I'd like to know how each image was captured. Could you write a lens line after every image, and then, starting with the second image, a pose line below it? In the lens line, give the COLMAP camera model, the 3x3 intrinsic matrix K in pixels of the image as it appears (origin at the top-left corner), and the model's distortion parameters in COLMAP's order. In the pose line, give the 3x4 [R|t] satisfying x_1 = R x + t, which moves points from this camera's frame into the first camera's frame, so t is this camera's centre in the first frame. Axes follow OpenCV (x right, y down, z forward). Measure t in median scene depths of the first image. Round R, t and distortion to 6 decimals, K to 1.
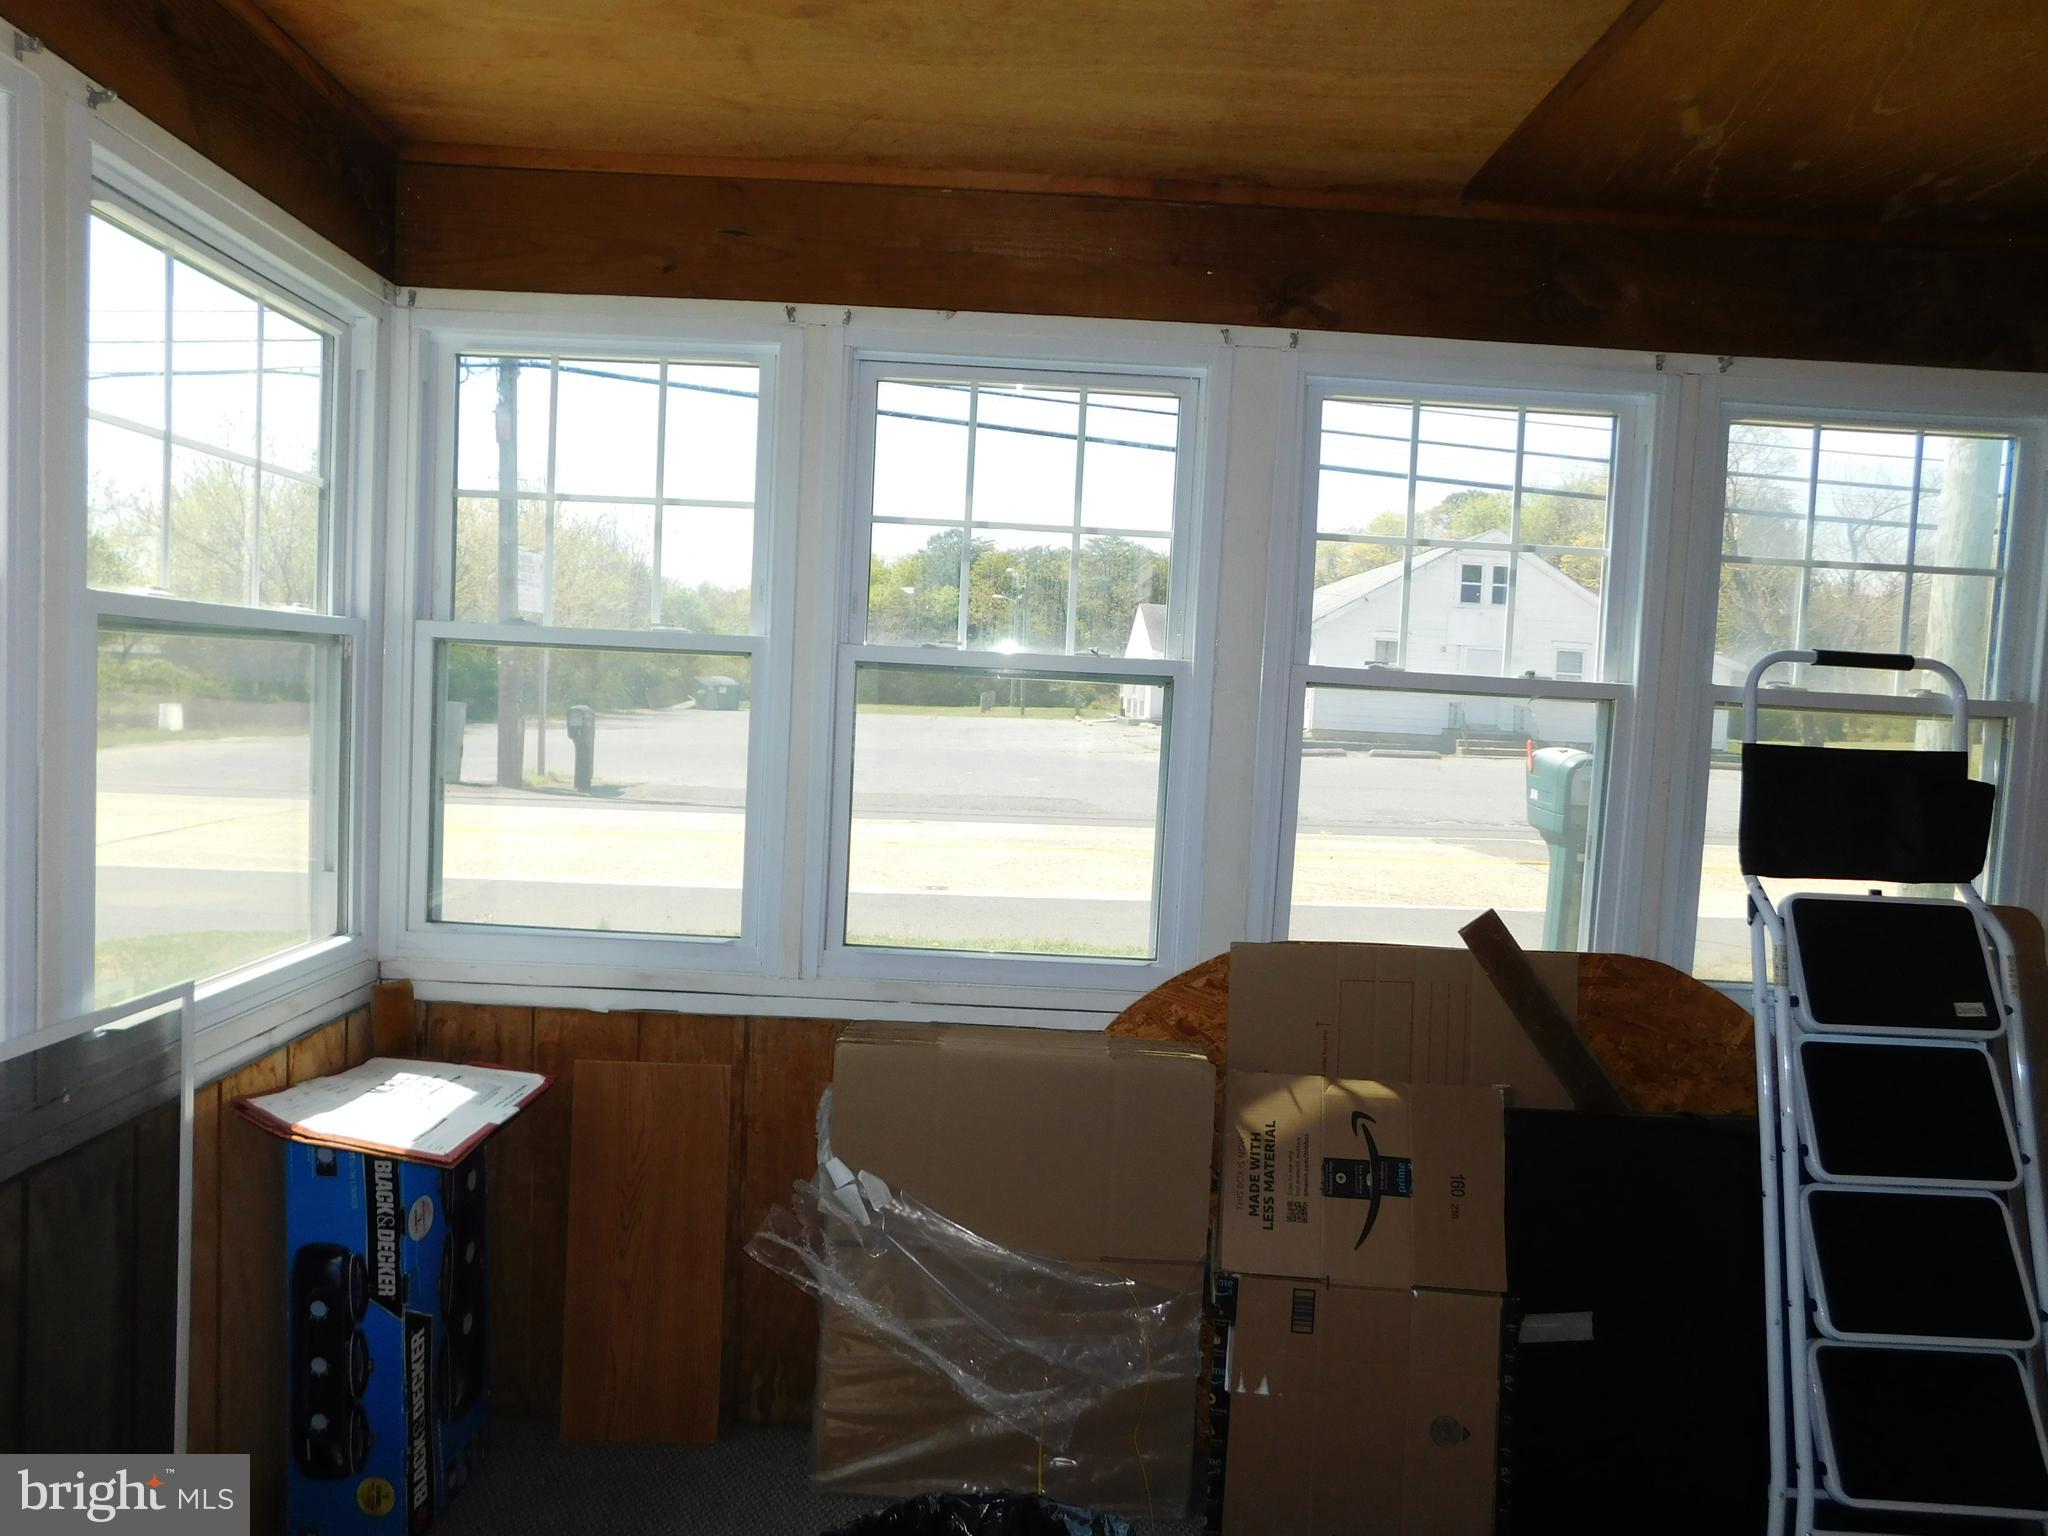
lens RADIAL K [[1340.9, 0, 1015.5], [0, 1340.9, 763.1], [0, 0, 1]] dist [-0.077155, 0.056031]
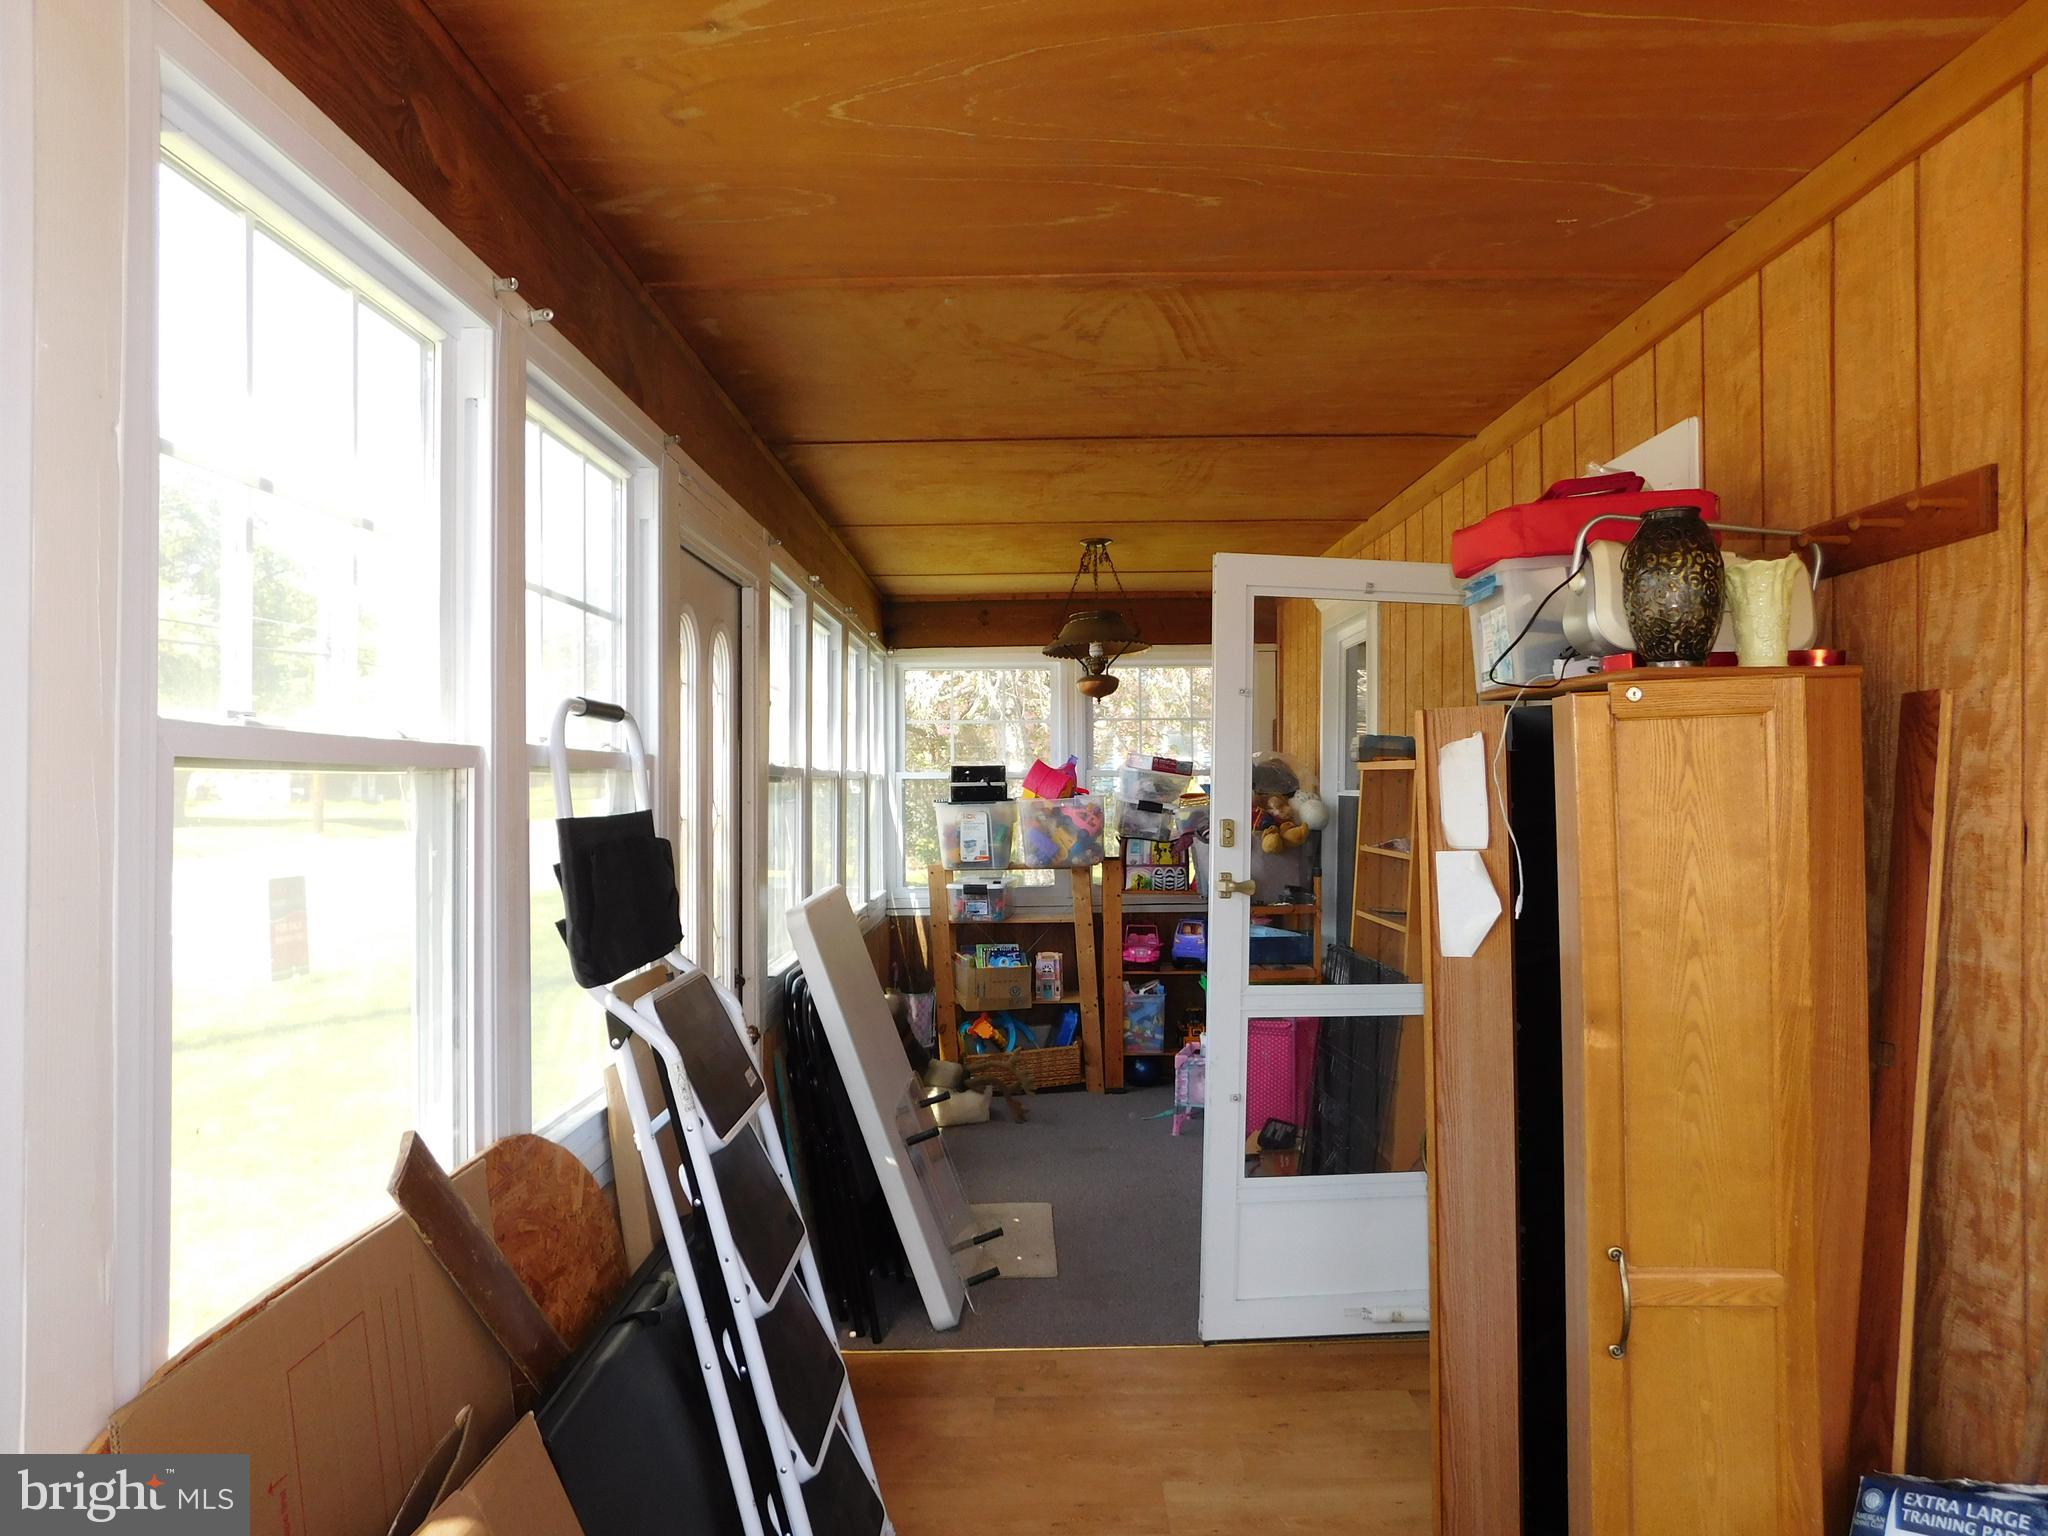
lens RADIAL K [[1330.5, 0, 1032.2], [0, 1330.5, 774.8], [0, 0, 1]] dist [-0.076662, 0.060632]
pose [[0.010476, -0.034742, 0.999341, -0.223713], [0.065735, 0.997258, 0.033980, -0.052418], [-0.997782, 0.065336, 0.012731, 0.750086]]
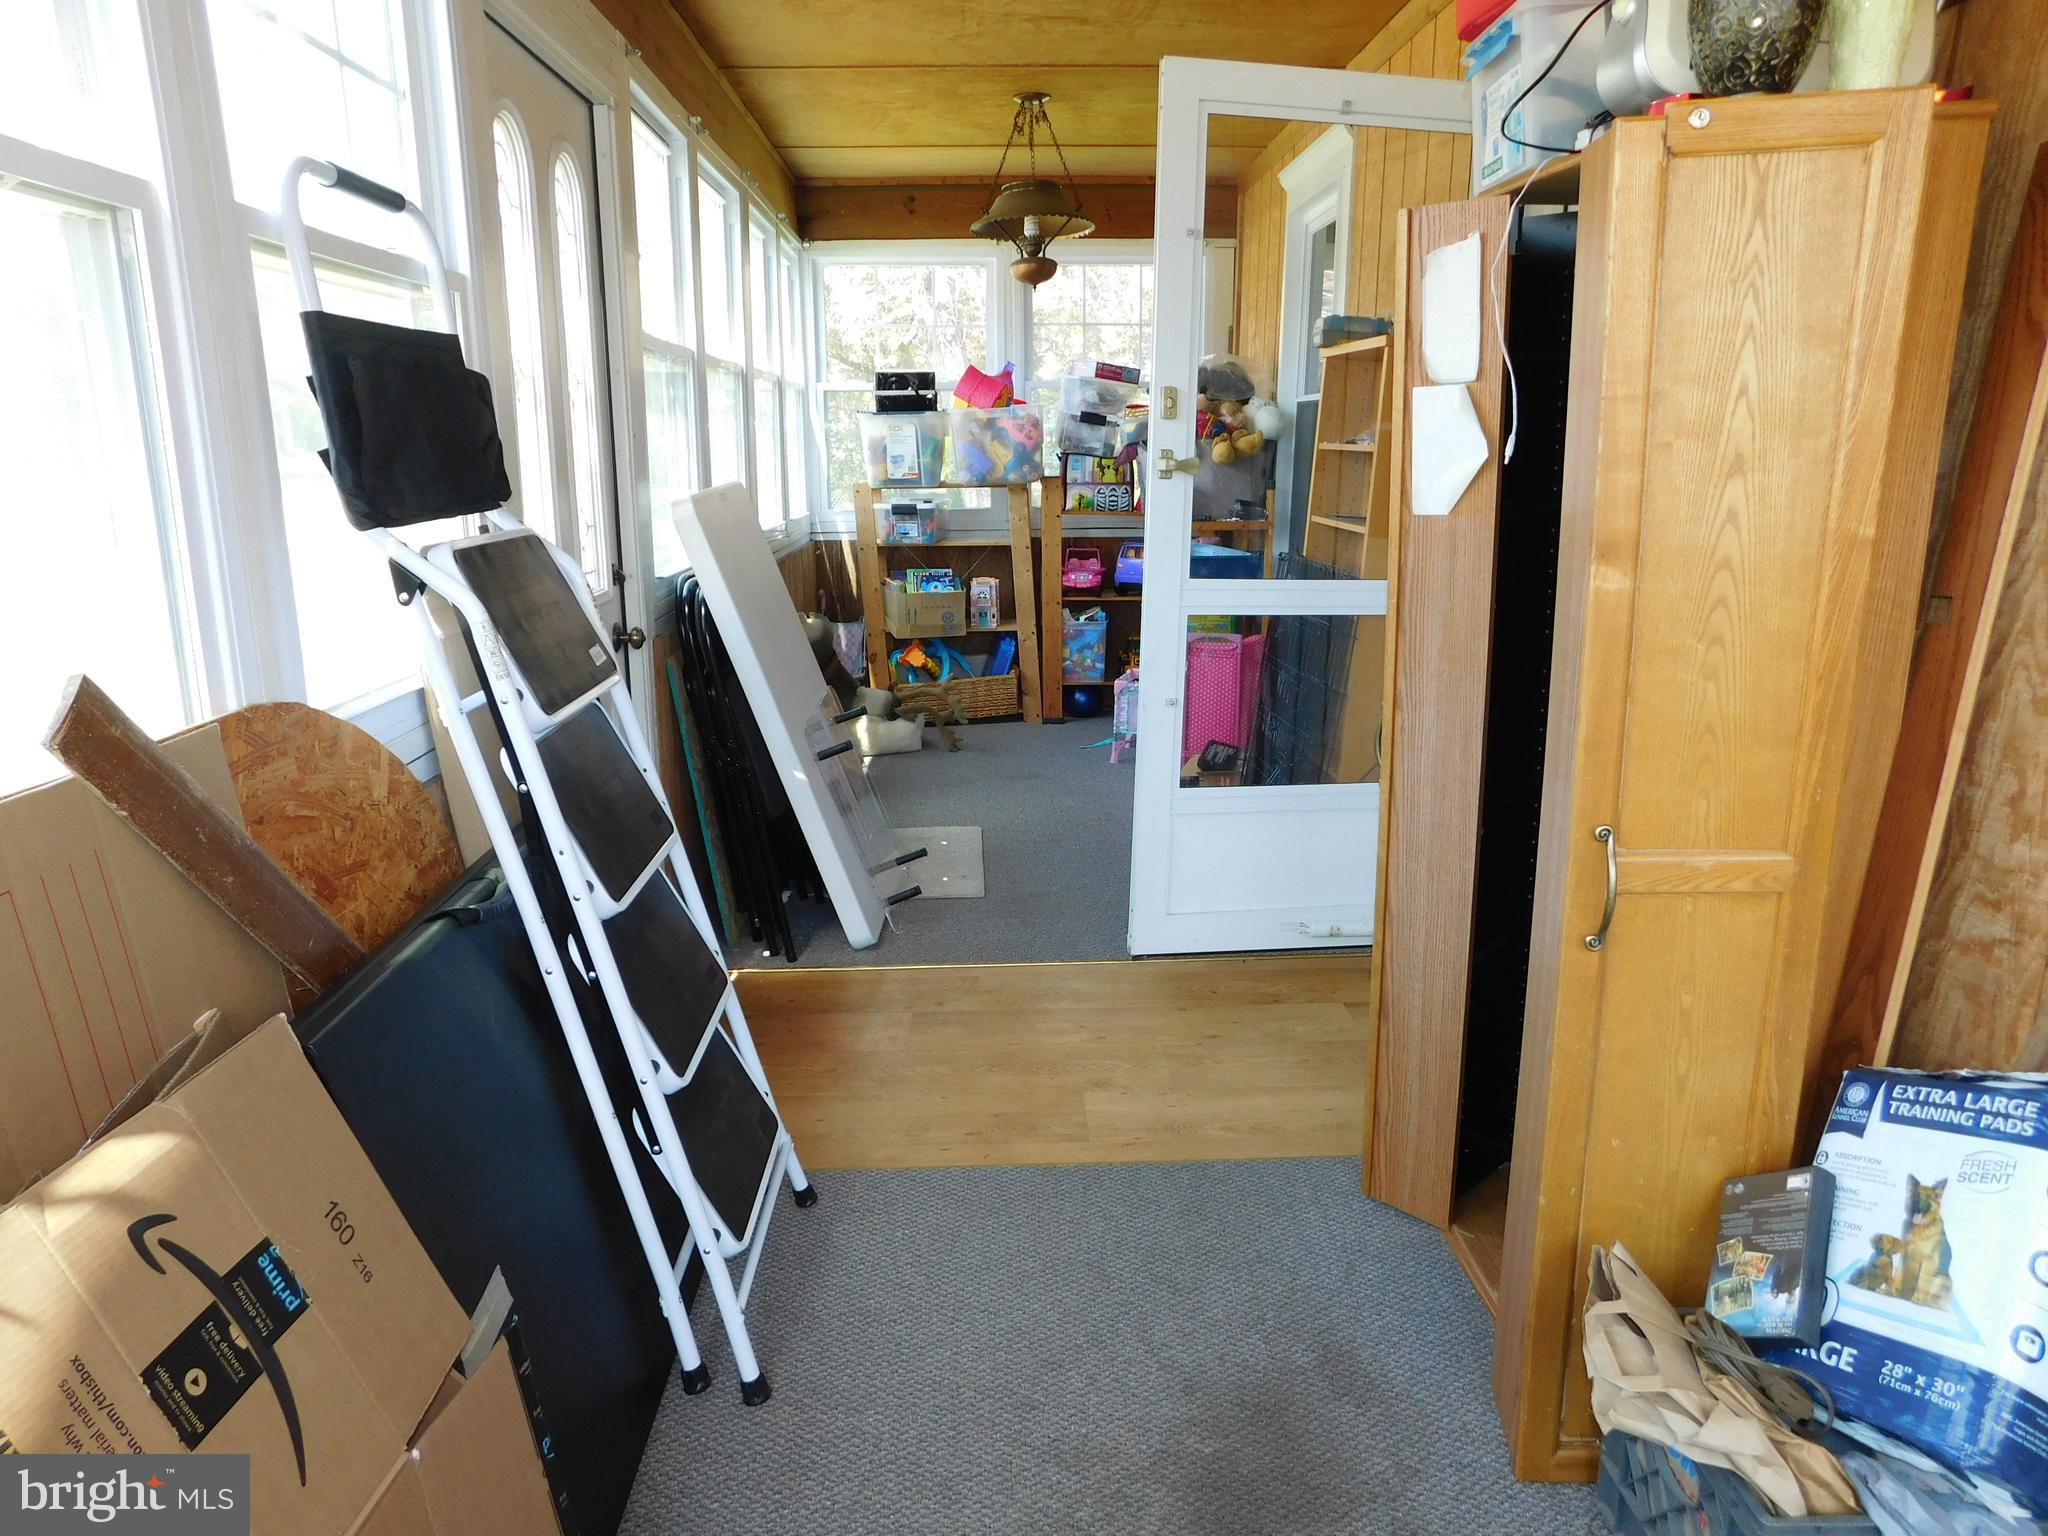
lens RADIAL K [[1340.9, 0, 1015.5], [0, 1340.9, 763.1], [0, 0, 1]] dist [-0.077155, 0.056031]
pose [[-0.014549, -0.280551, 0.959729, -0.086552], [0.065138, 0.957526, 0.280894, 0.035404], [-0.997770, 0.066601, 0.004344, 0.723684]]
